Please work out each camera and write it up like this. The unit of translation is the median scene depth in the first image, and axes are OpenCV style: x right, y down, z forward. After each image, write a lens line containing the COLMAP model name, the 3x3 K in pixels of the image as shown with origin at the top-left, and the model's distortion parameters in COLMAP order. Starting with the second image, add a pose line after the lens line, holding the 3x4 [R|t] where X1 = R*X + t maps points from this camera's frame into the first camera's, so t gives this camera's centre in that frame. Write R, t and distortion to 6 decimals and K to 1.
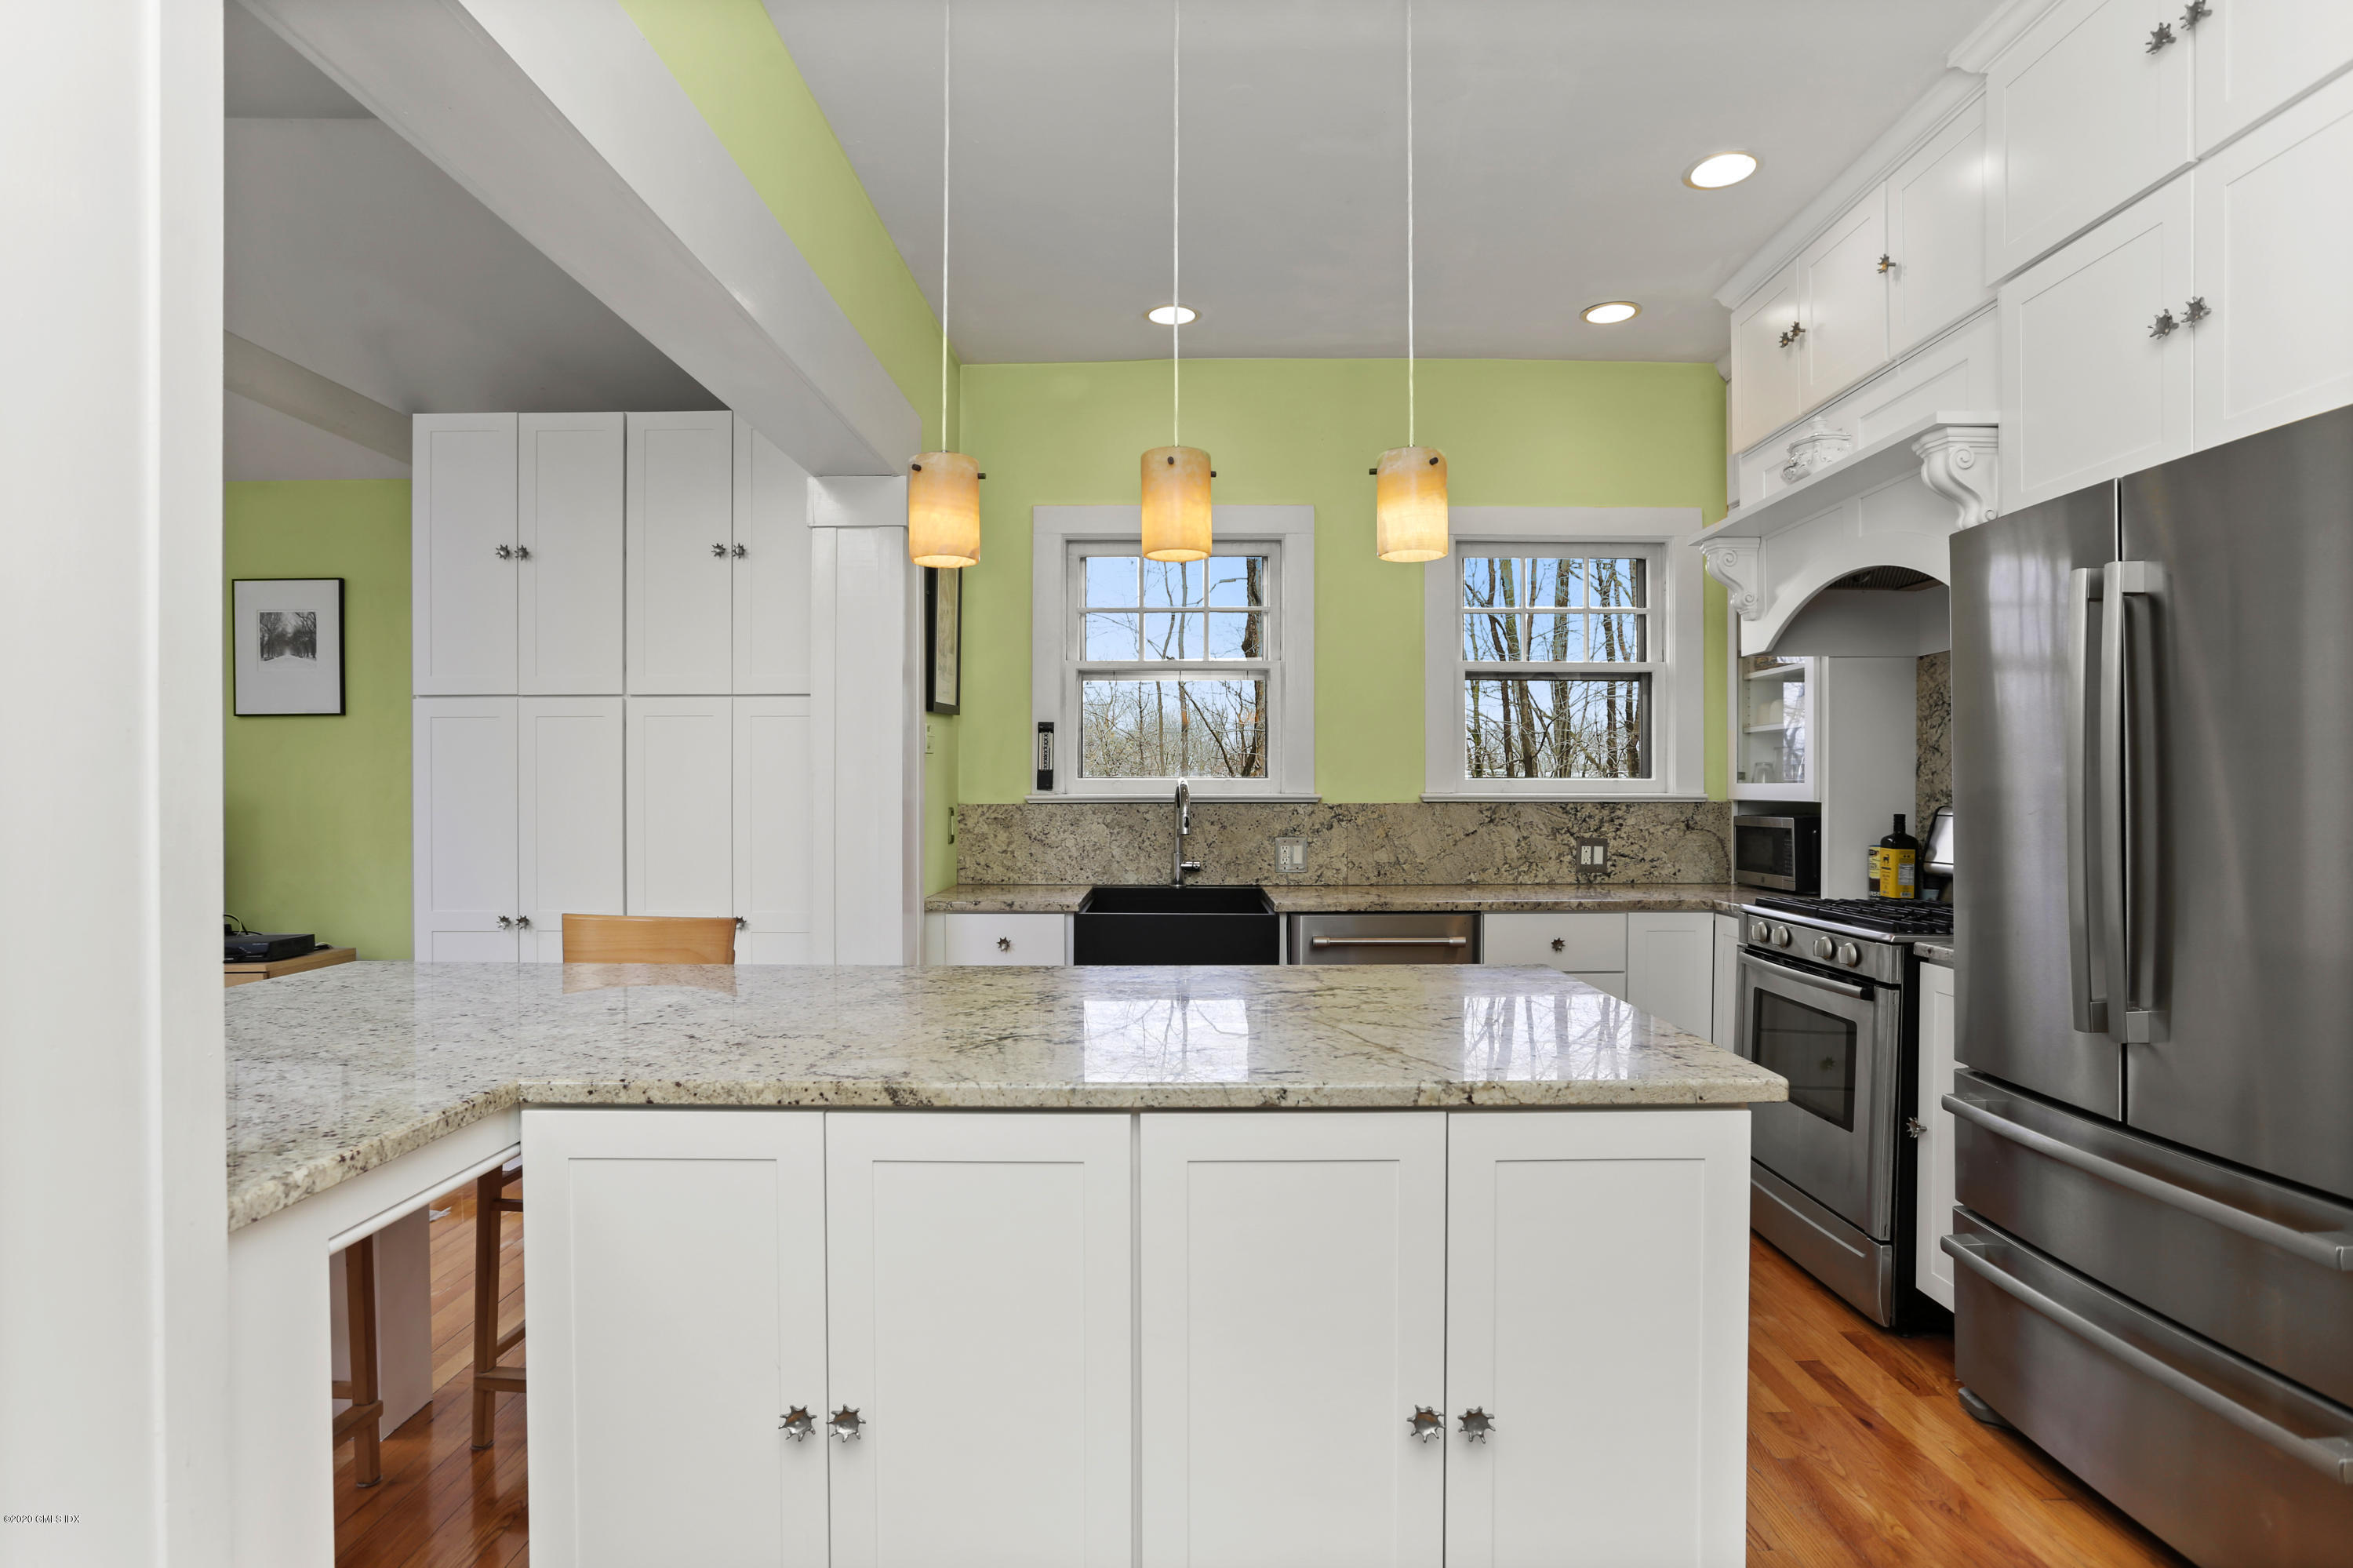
lens RADIAL K [[1181.8, 0, 1191.8], [0, 1181.8, 795.1], [0, 0, 1]] dist [-0.060973, 0.021776]
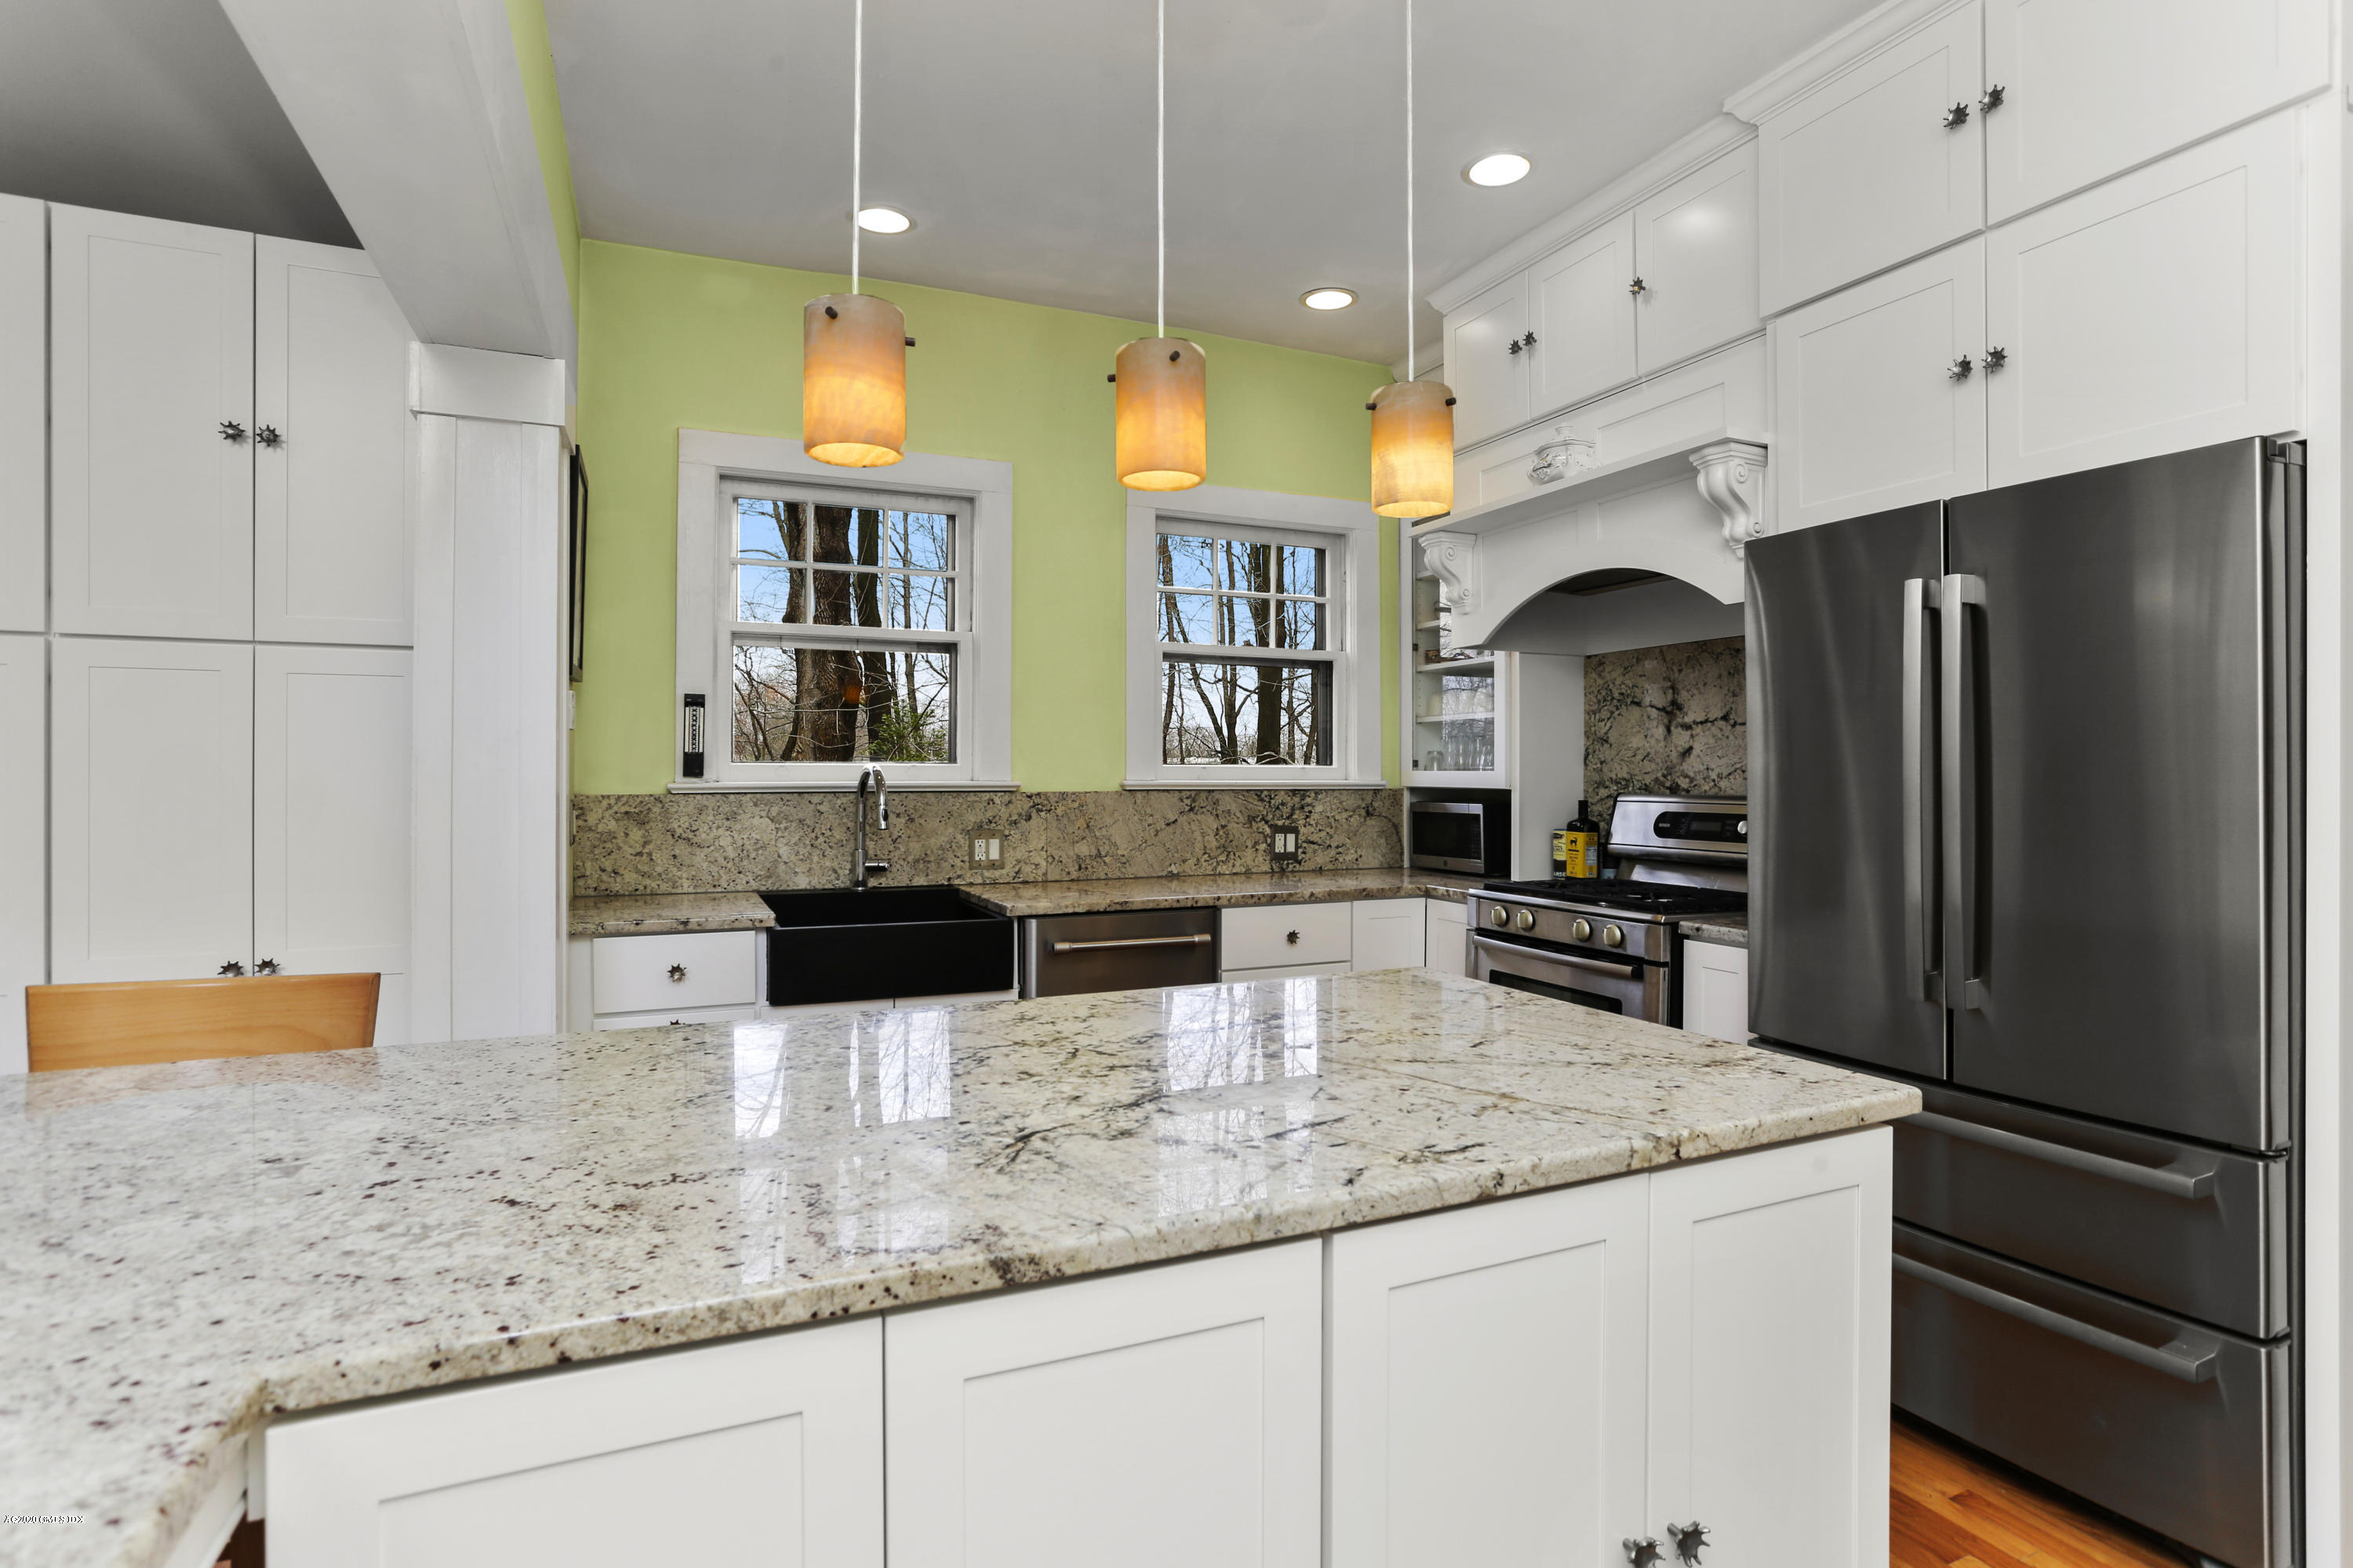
lens RADIAL K [[1171.5, 0, 1188.6], [0, 1171.5, 768.1], [0, 0, 1]] dist [-0.058254, 0.028382]
pose [[0.911700, 0.003668, 0.410841, -0.162855], [0.000137, 0.999957, -0.009231, -0.003467], [-0.410858, 0.008472, 0.911660, 0.149942]]
